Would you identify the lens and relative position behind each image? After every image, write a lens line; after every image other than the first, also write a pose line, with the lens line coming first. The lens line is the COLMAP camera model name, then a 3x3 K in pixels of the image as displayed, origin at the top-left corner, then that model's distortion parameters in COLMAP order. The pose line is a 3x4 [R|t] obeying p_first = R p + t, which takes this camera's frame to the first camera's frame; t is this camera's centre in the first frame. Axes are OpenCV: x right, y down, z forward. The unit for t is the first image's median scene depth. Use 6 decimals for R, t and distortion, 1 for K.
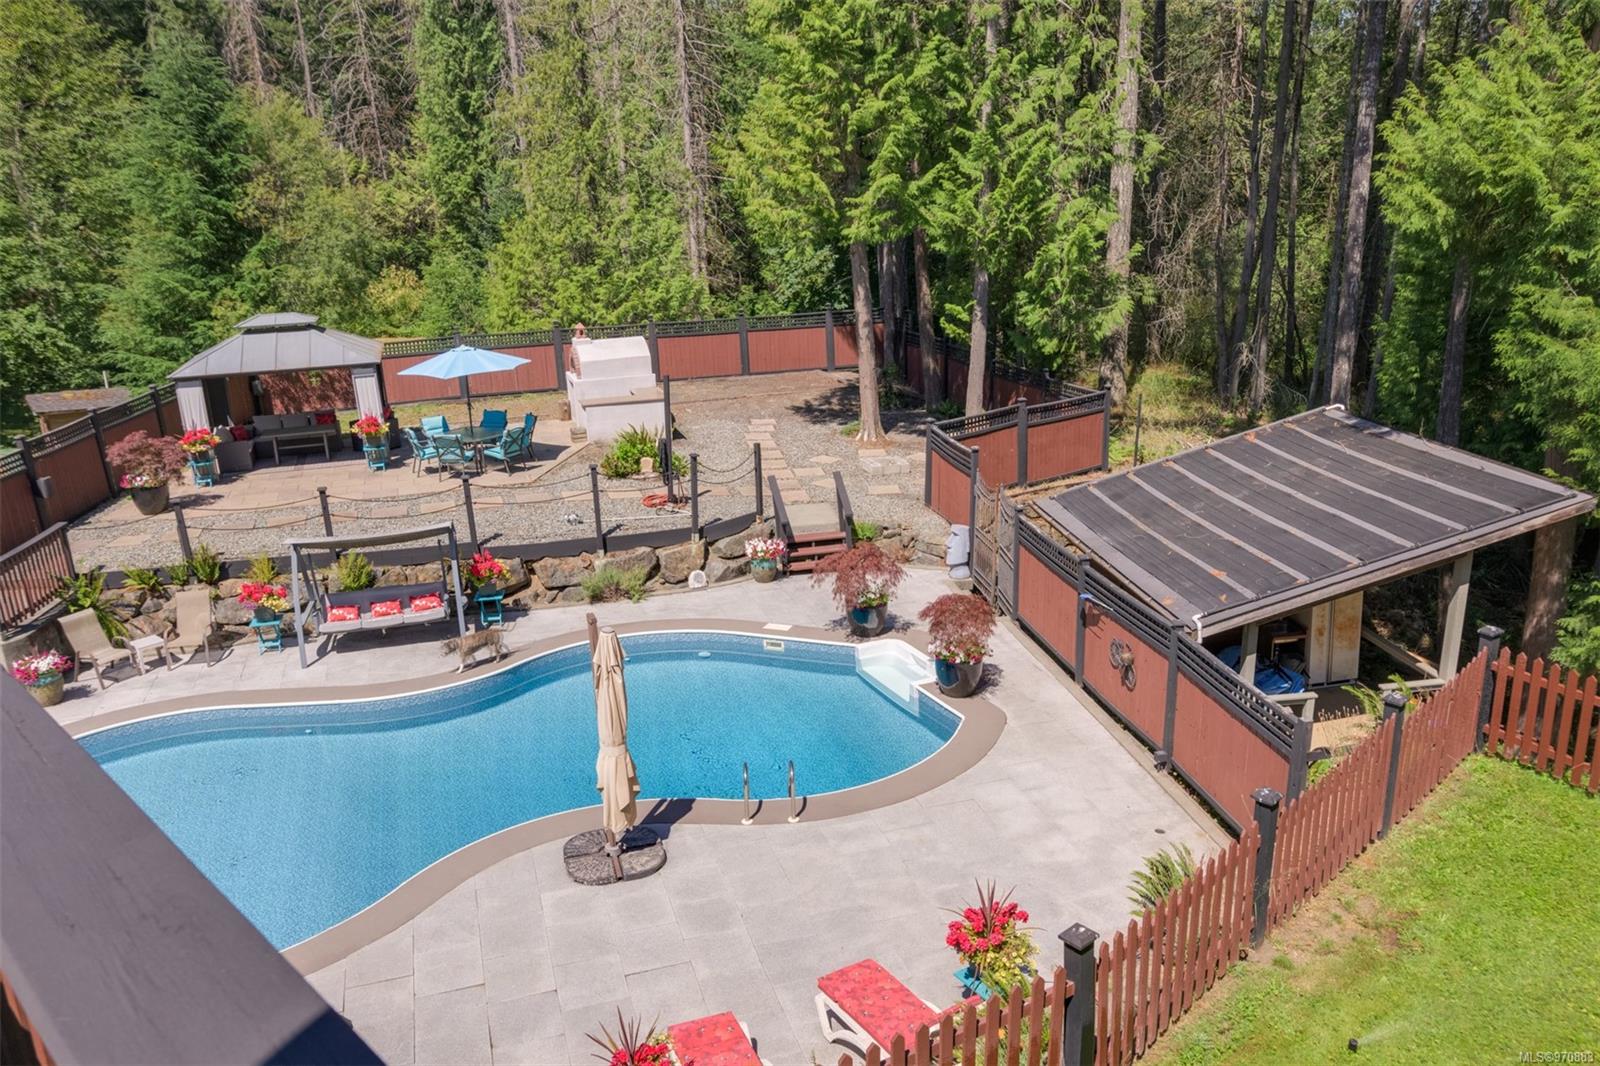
lens RADIAL K [[1236.2, 0, 803.6], [0, 1236.2, 559.7], [0, 0, 1]] dist [0.003814, 0.001444]
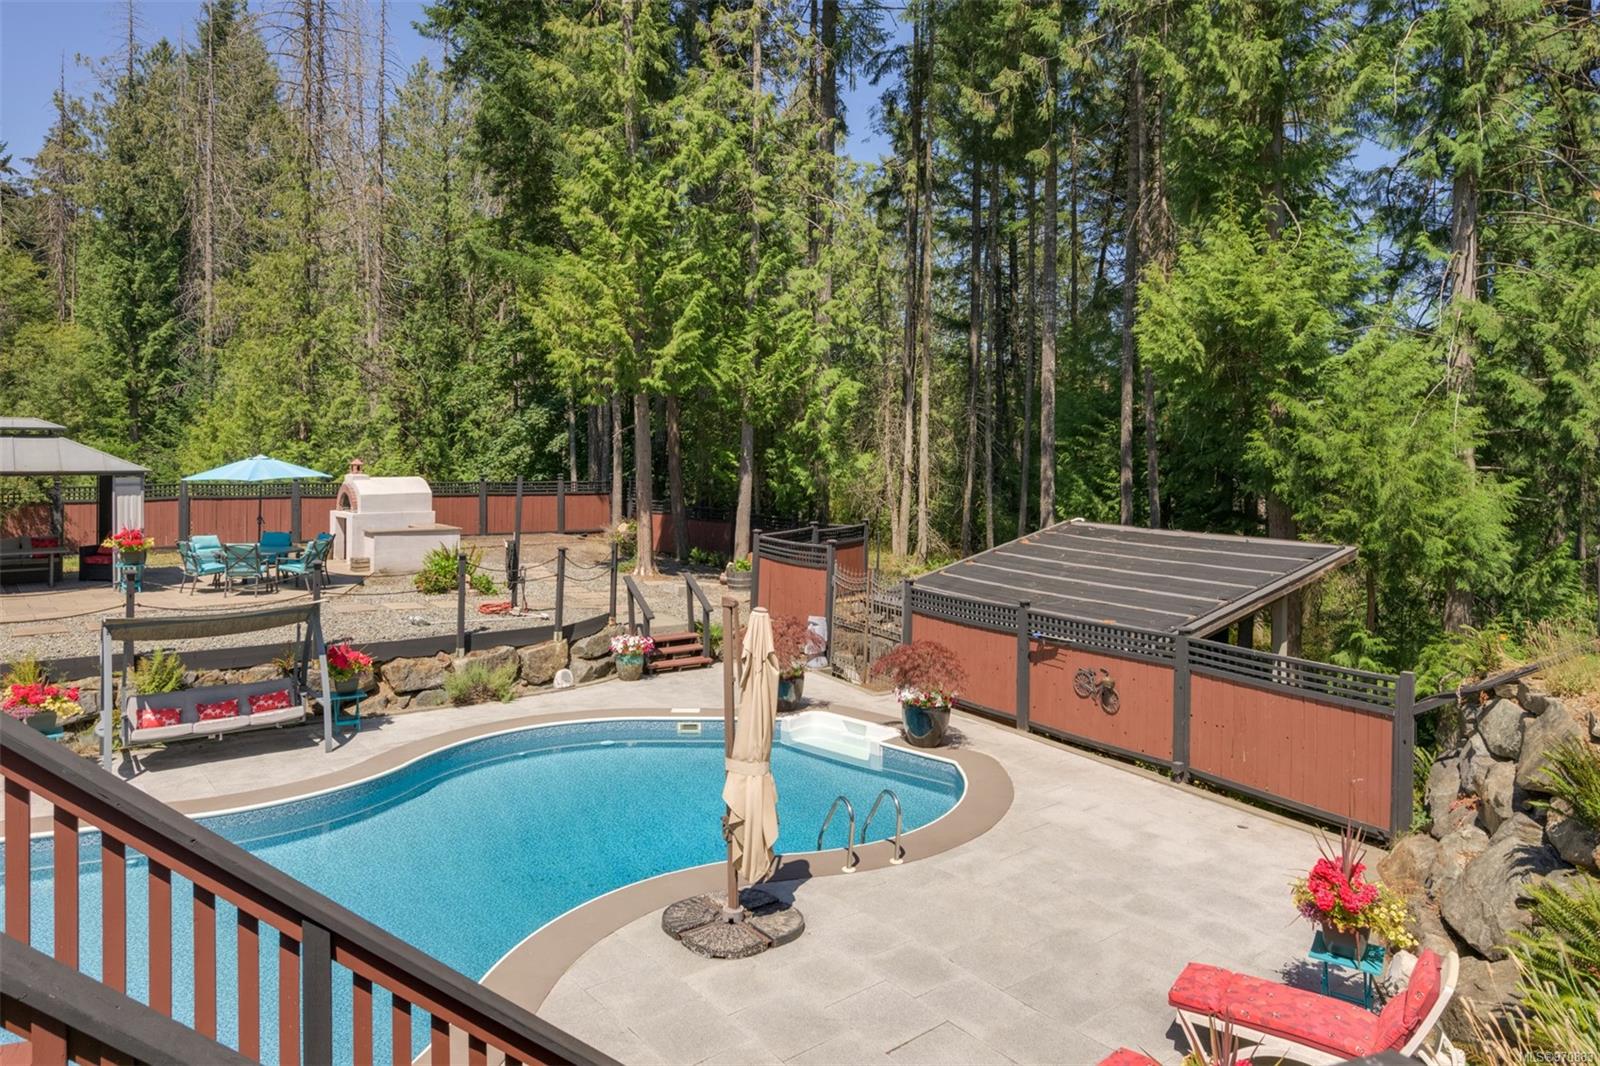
lens RADIAL K [[1006.1, 0, 799.6], [0, 1006.1, 443.9], [0, 0, 1]] dist [-0.003034, -0.000846]
pose [[0.920068, 0.052109, 0.388278, -0.226491], [0.071533, 0.952106, -0.297282, 0.085529], [-0.385173, 0.301294, 0.872275, 0.202829]]
